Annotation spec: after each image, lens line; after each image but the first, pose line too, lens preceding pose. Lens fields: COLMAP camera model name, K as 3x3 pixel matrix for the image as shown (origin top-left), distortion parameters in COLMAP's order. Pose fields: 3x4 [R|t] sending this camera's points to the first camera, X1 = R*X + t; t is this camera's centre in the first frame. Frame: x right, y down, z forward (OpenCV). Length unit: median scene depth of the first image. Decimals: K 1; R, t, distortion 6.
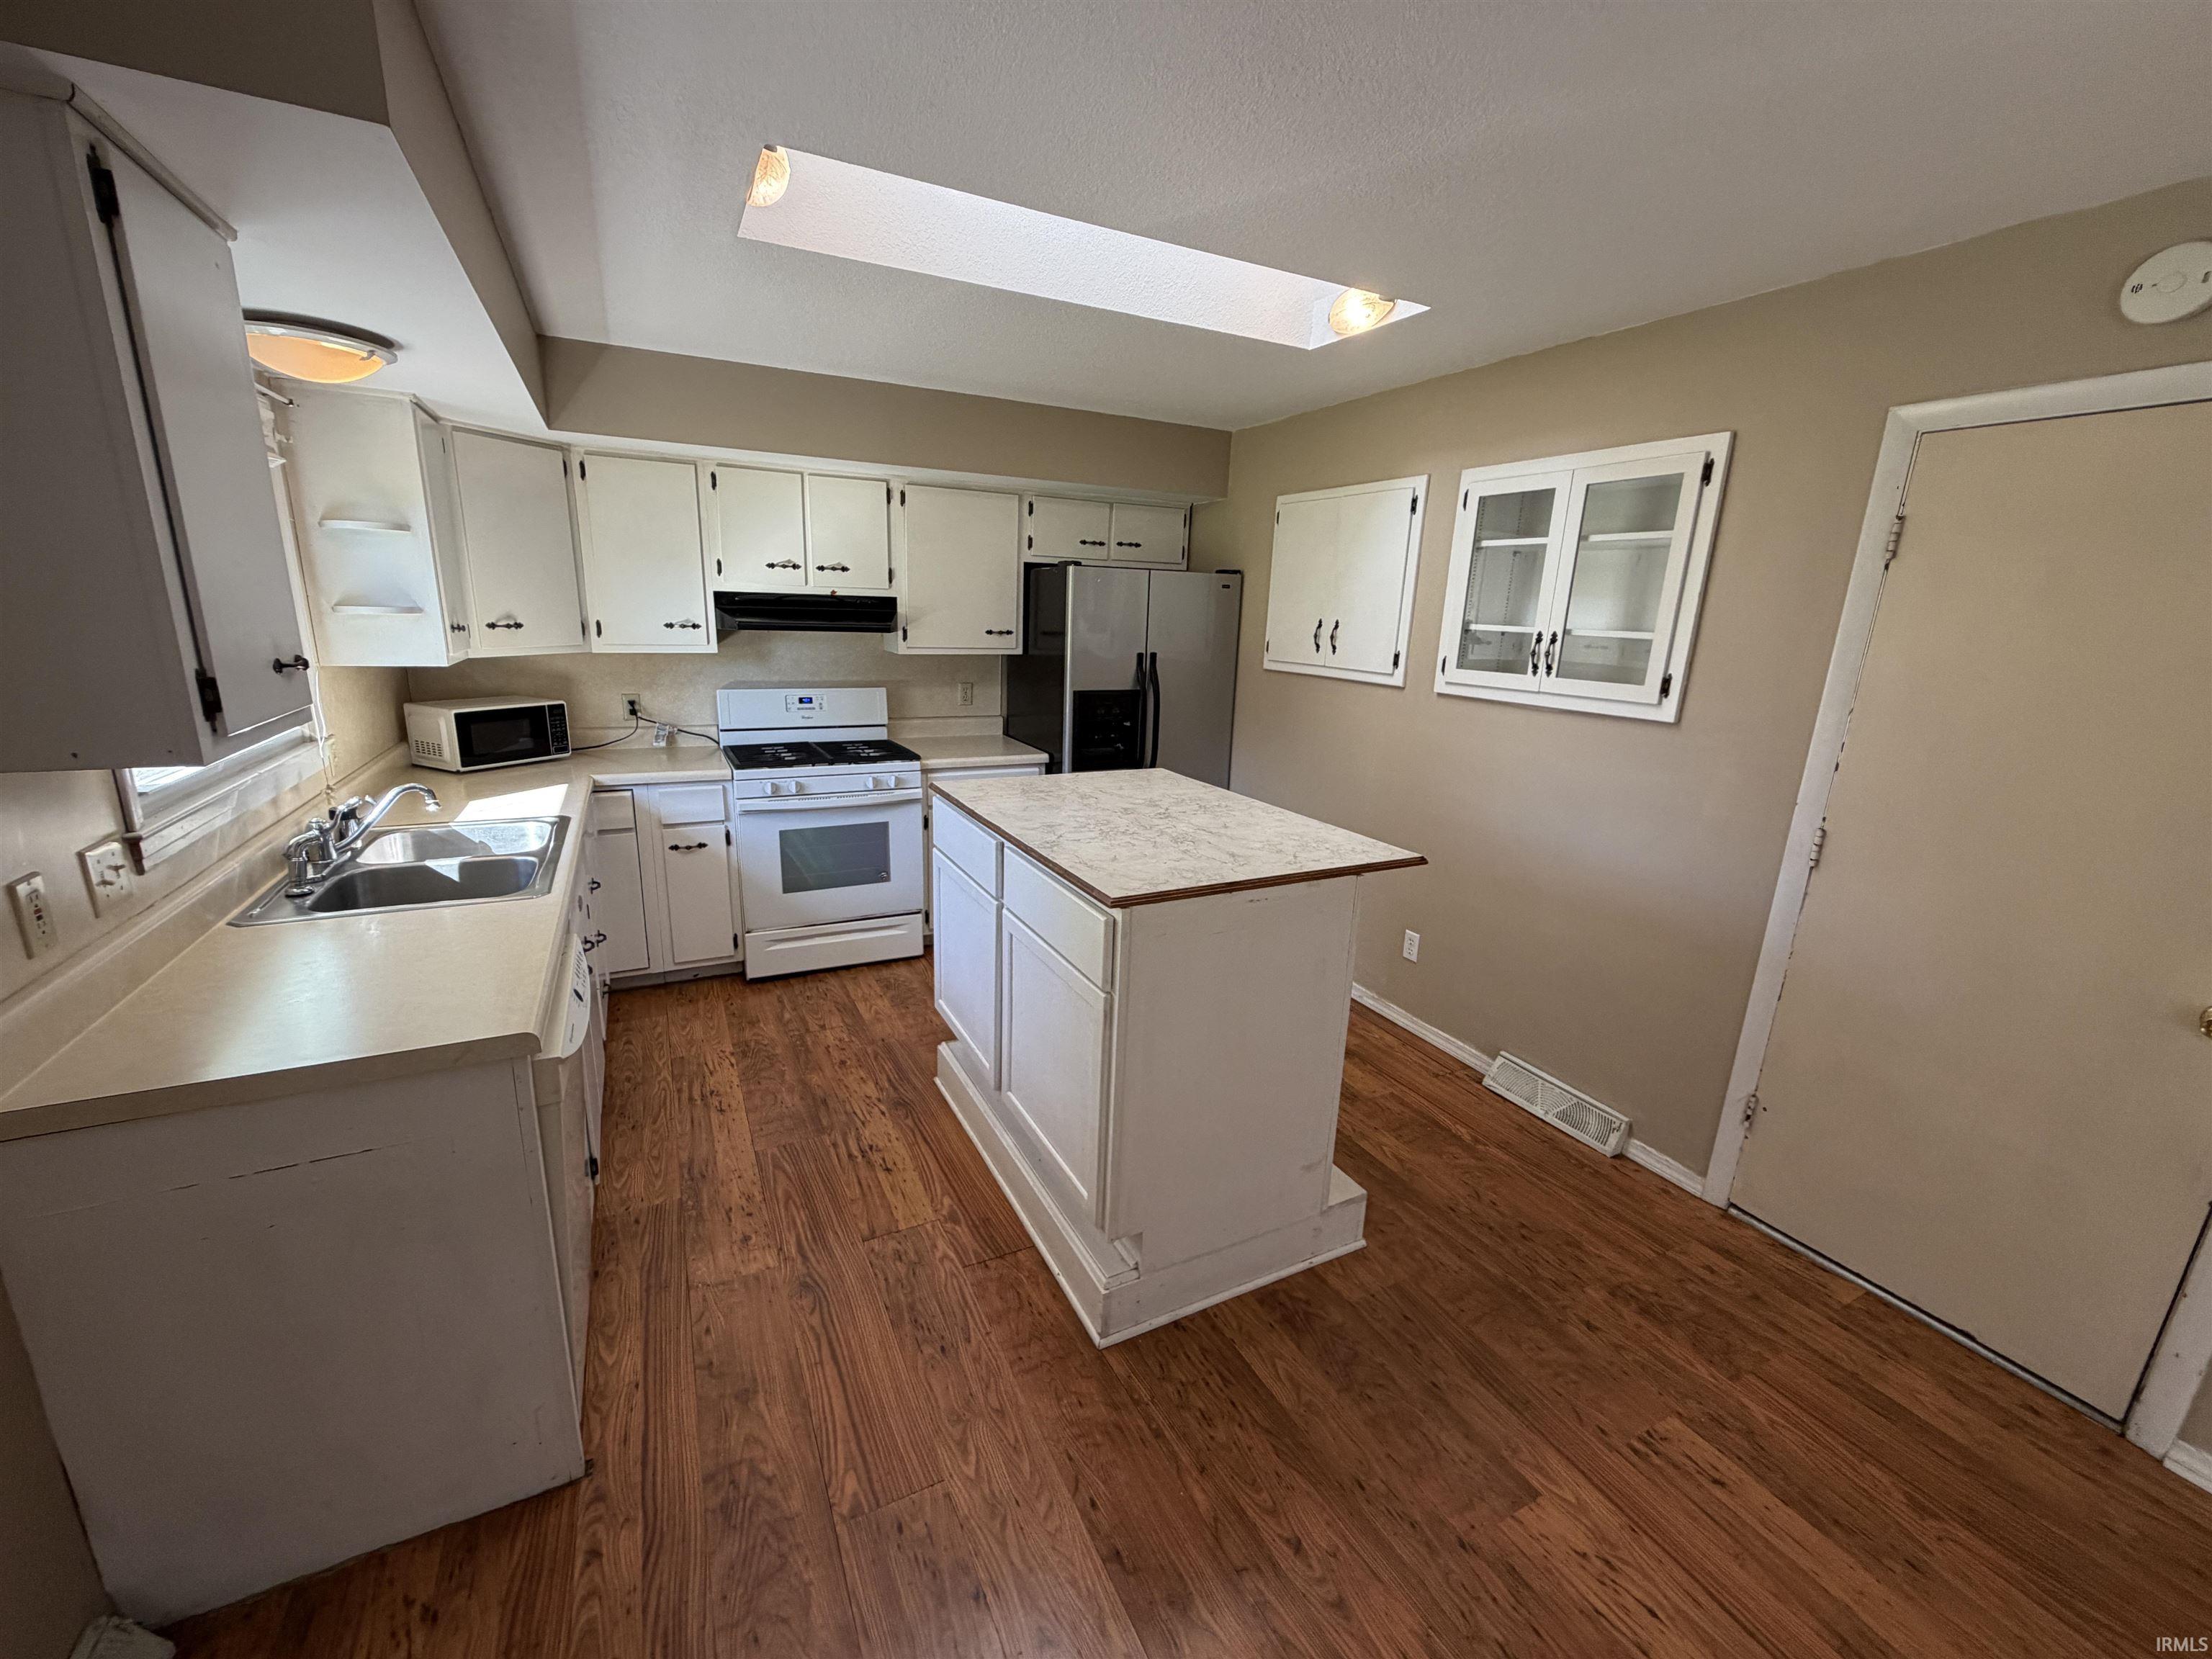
lens RADIAL K [[883.7, 0, 1100.7], [0, 883.7, 831.1], [0, 0, 1]] dist [-0.002648, 0.000704]
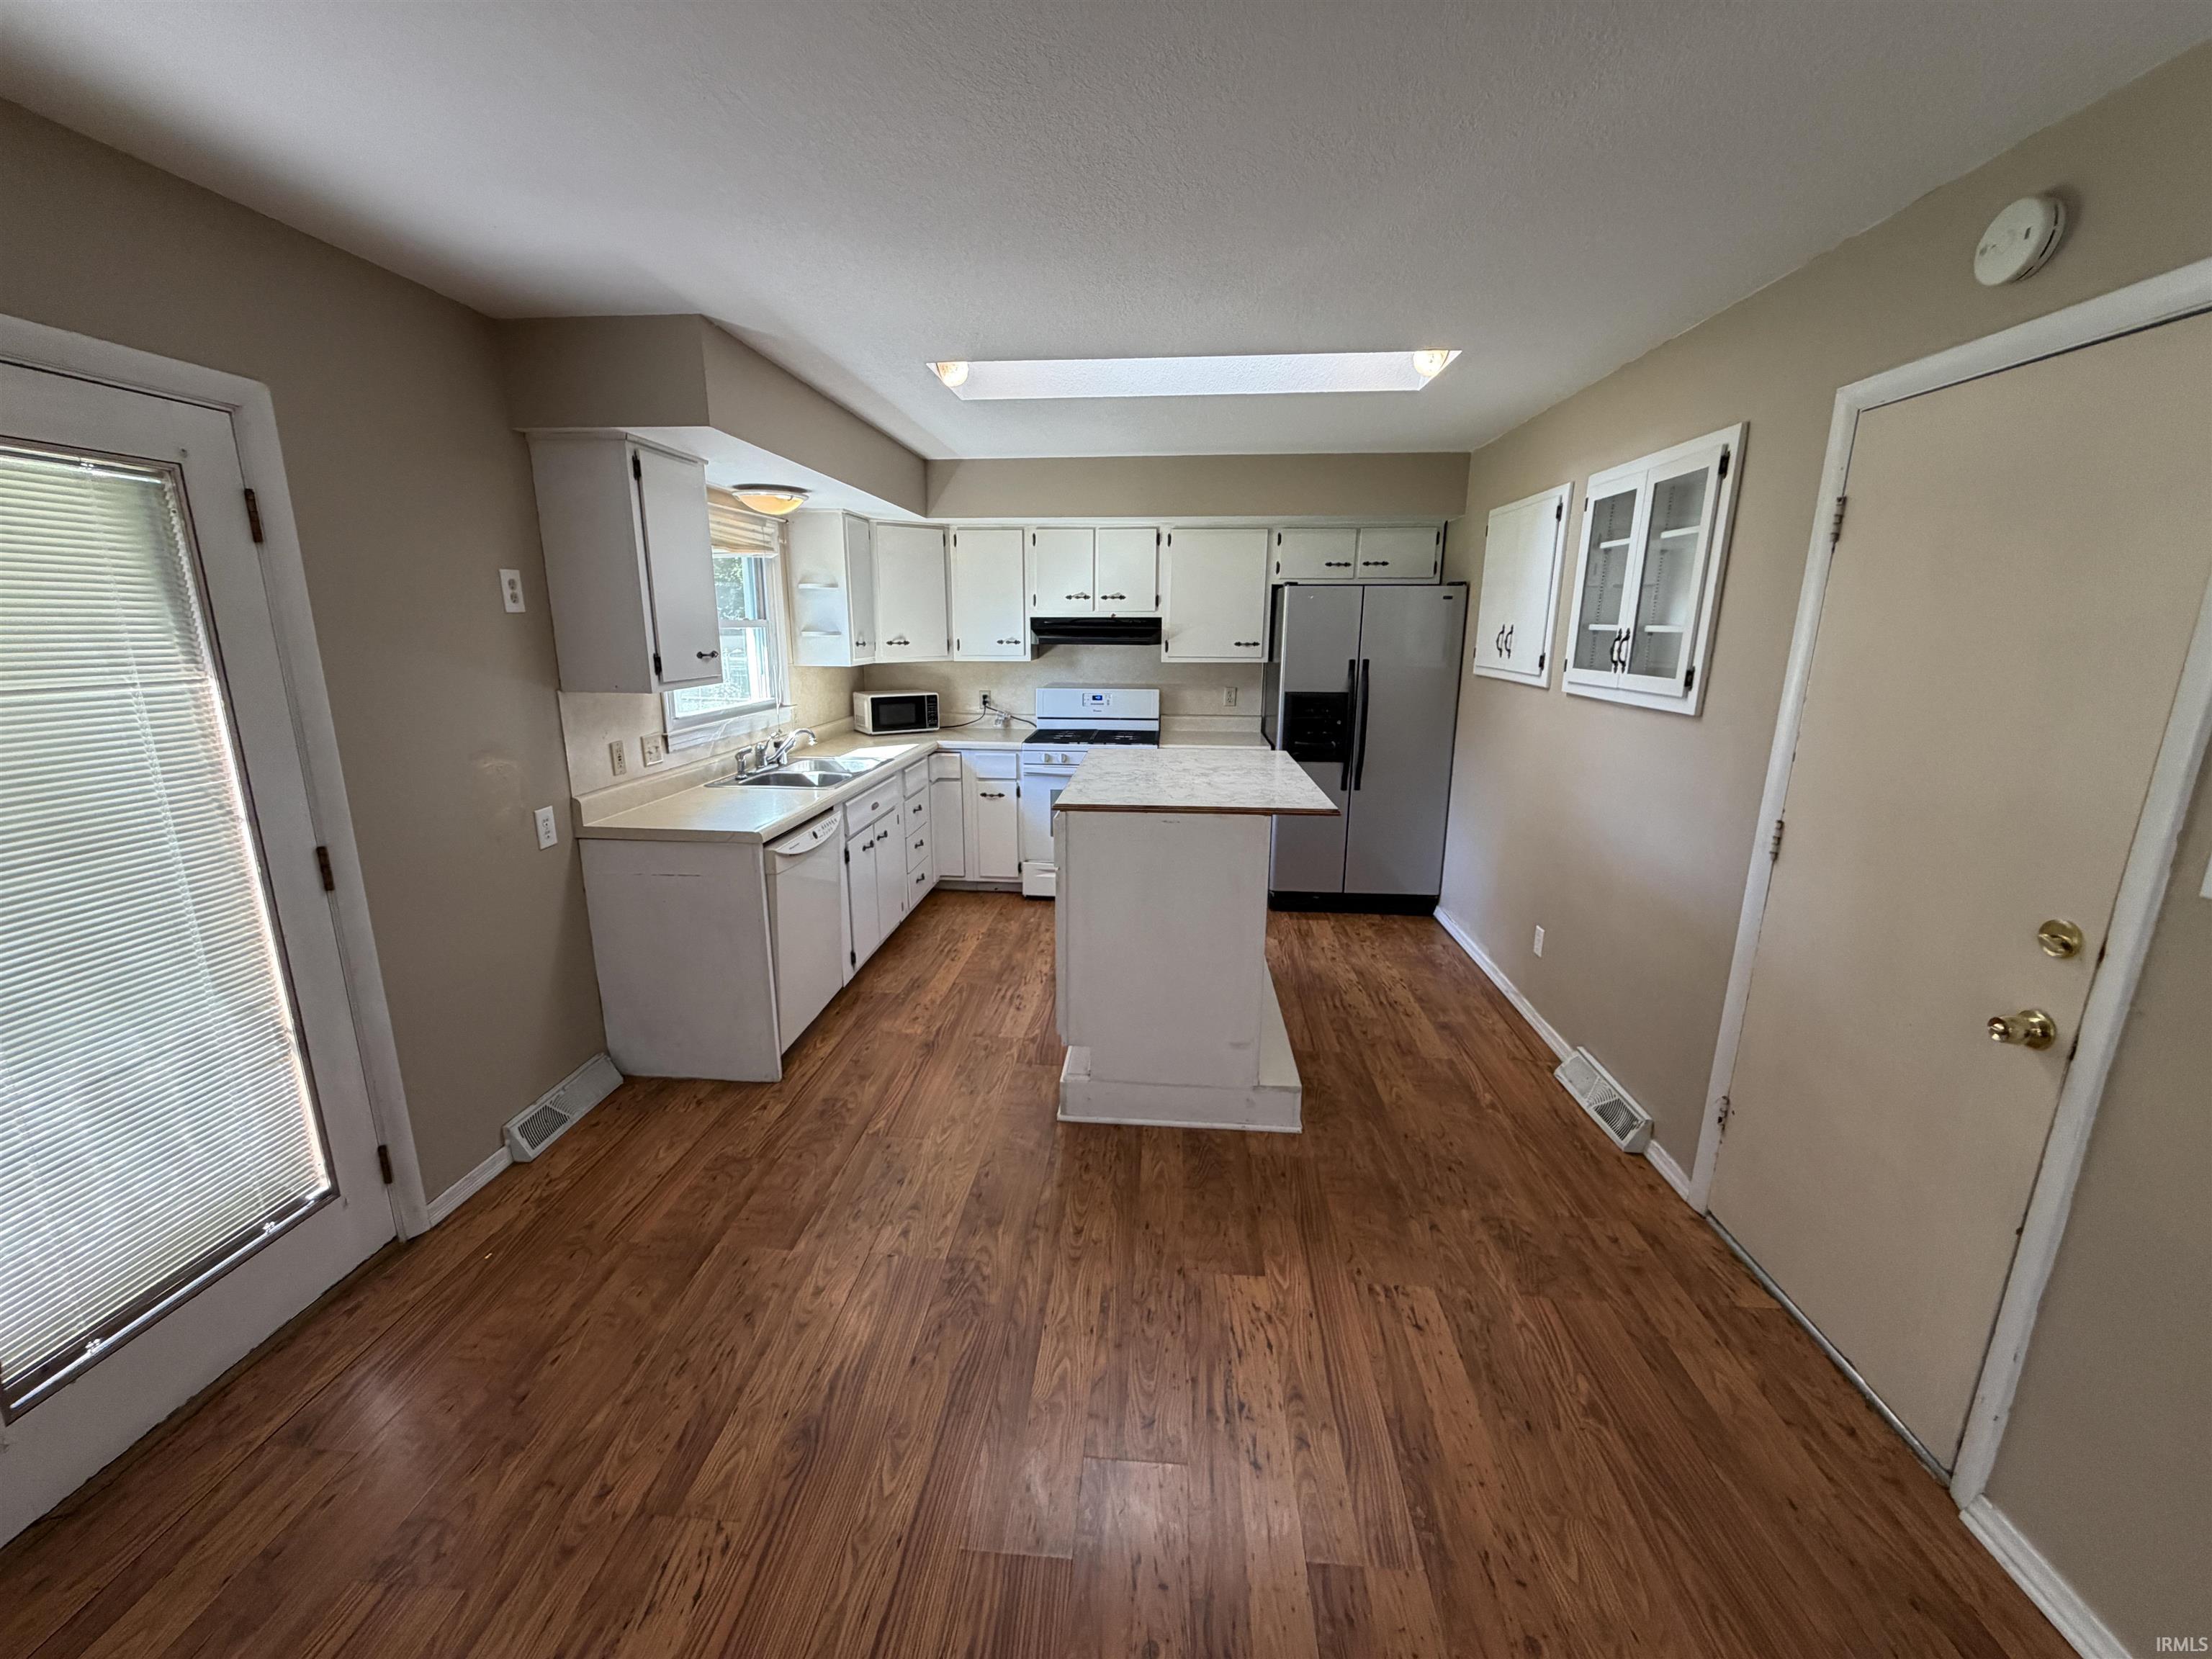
lens RADIAL K [[883.7, 0, 1097.1], [0, 883.7, 833.4], [0, 0, 1]] dist [-0.002648, 0.000704]
pose [[0.849552, 0.093795, -0.519099, 0.478431], [-0.106563, 0.994292, 0.005257, 0.060198], [0.516629, 0.050851, 0.854698, -0.152561]]
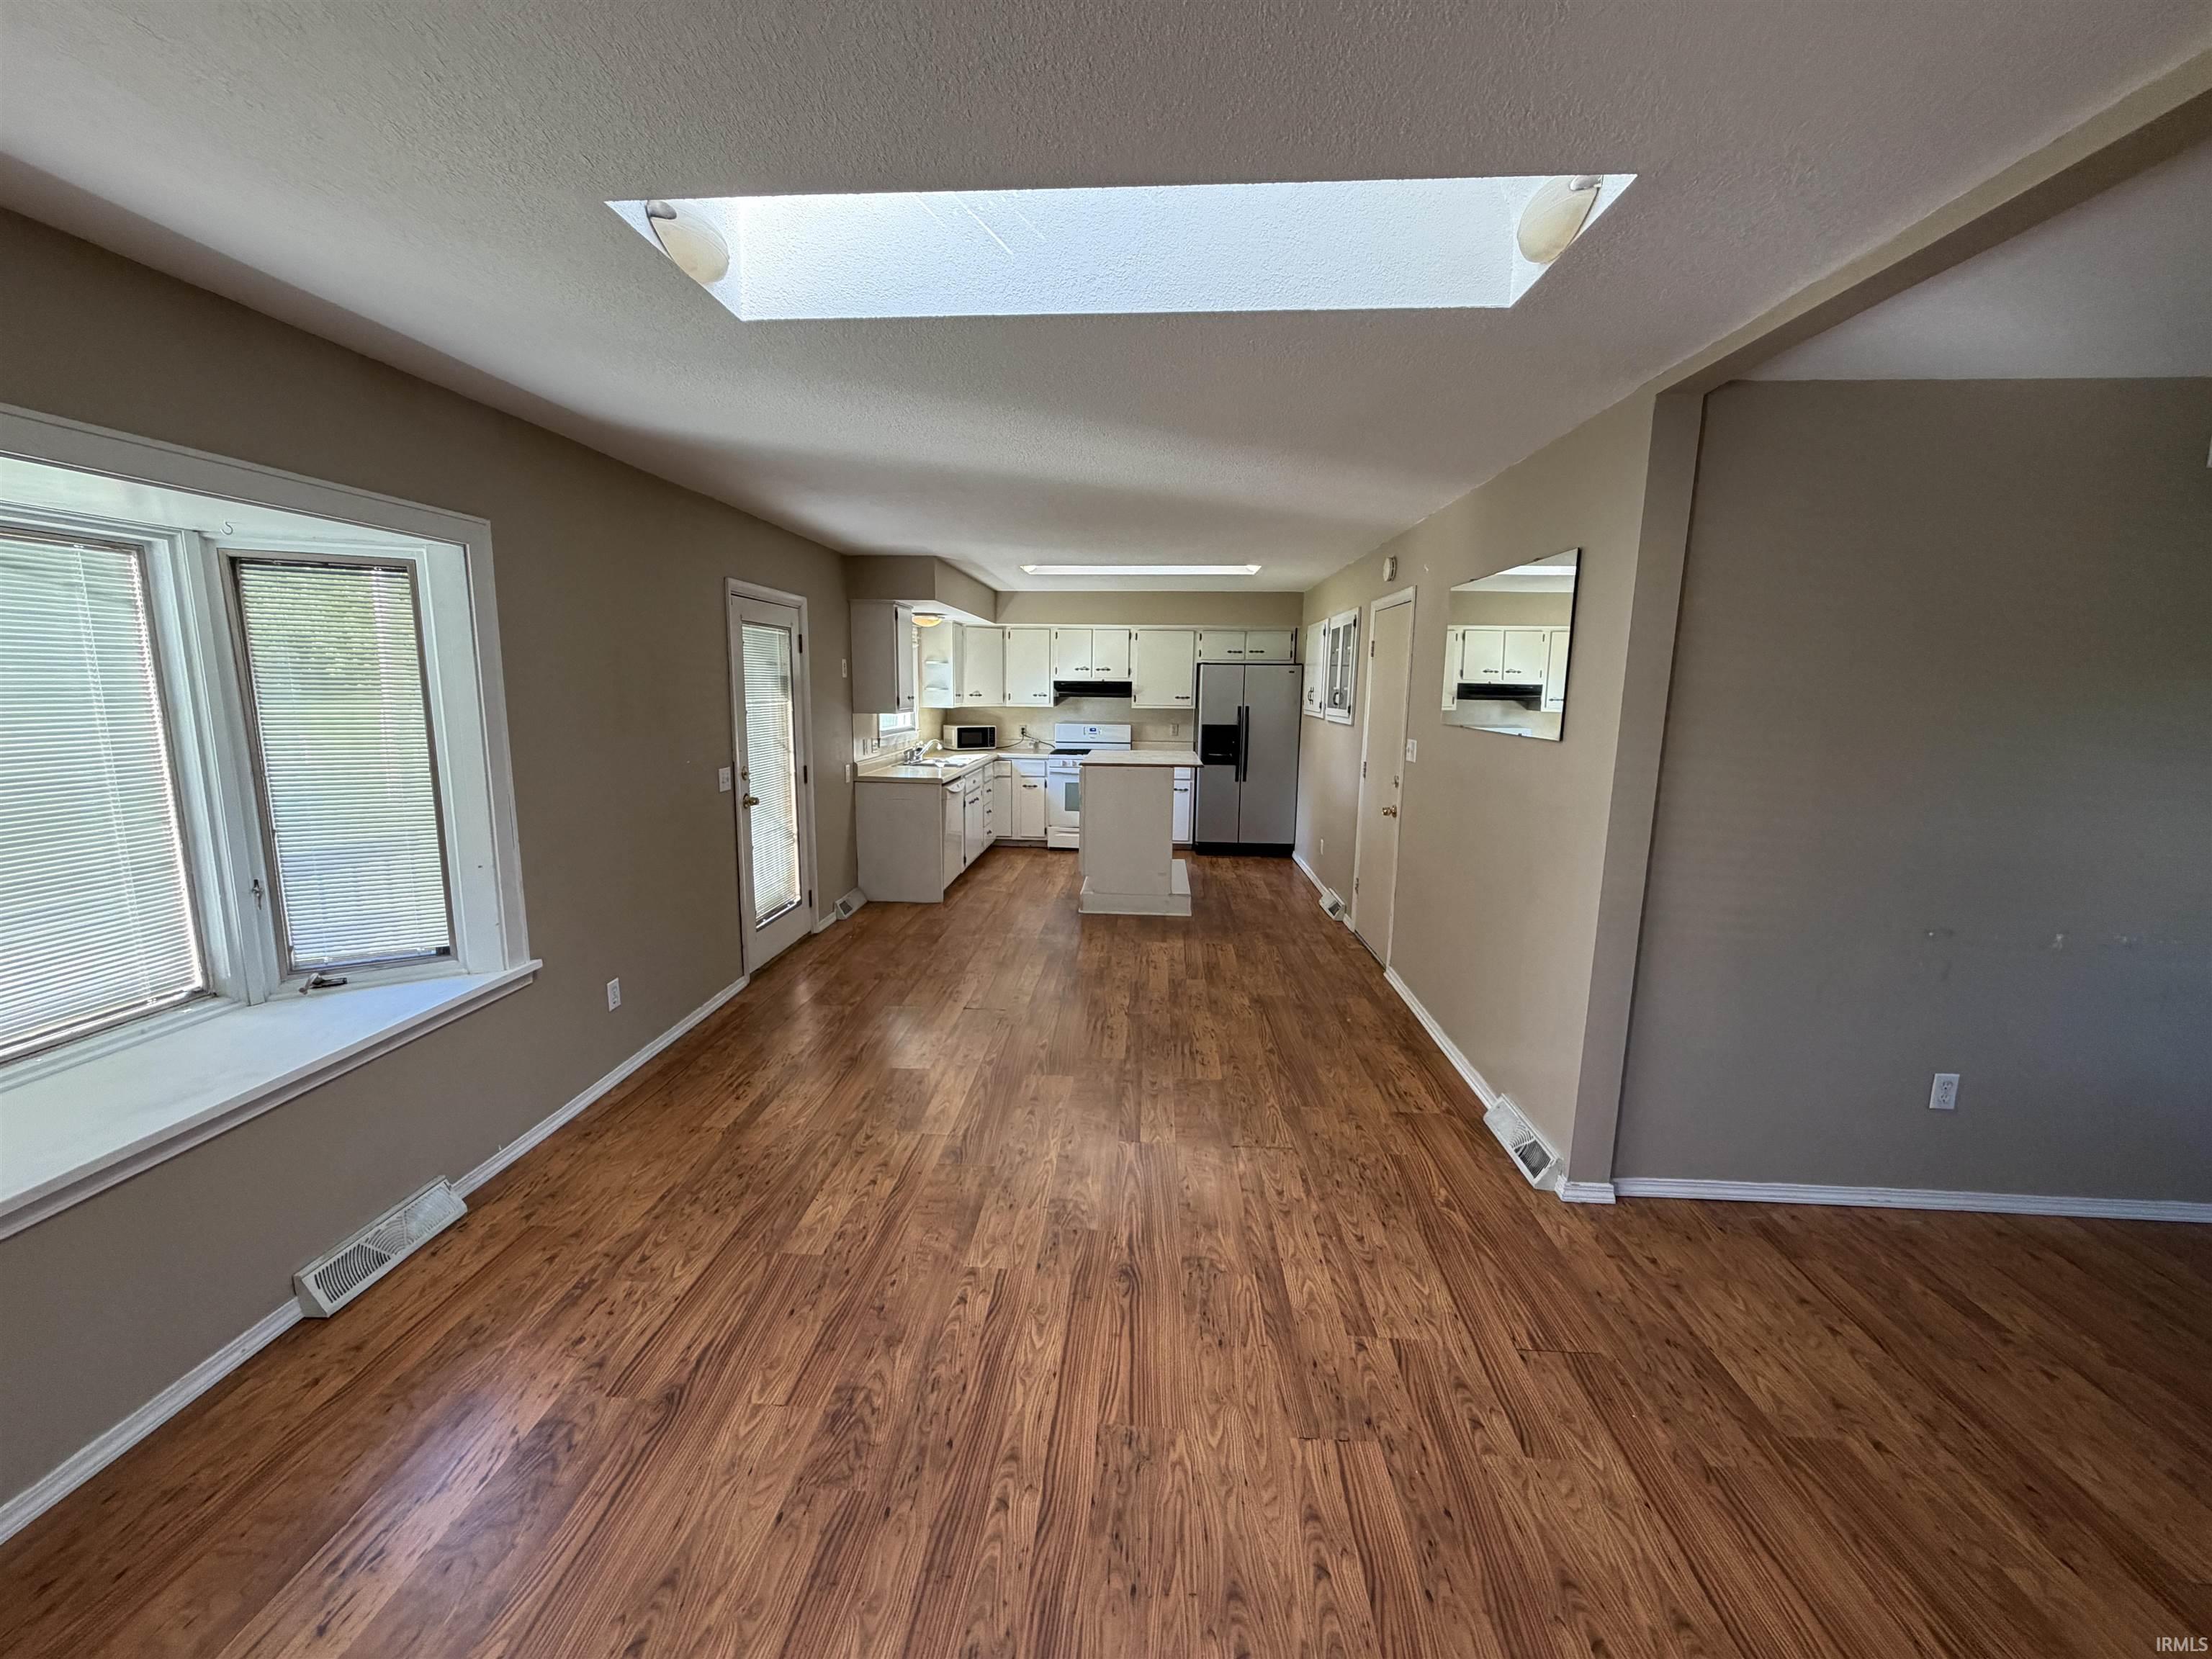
lens RADIAL K [[883.7, 0, 1098.8], [0, 883.7, 839.5], [0, 0, 1]] dist [-0.002648, 0.000704]
pose [[0.860772, 0.066055, -0.504687, 1.011542], [-0.110469, 0.992153, -0.058555, 0.311874], [0.496859, 0.106155, 0.861314, -1.057978]]
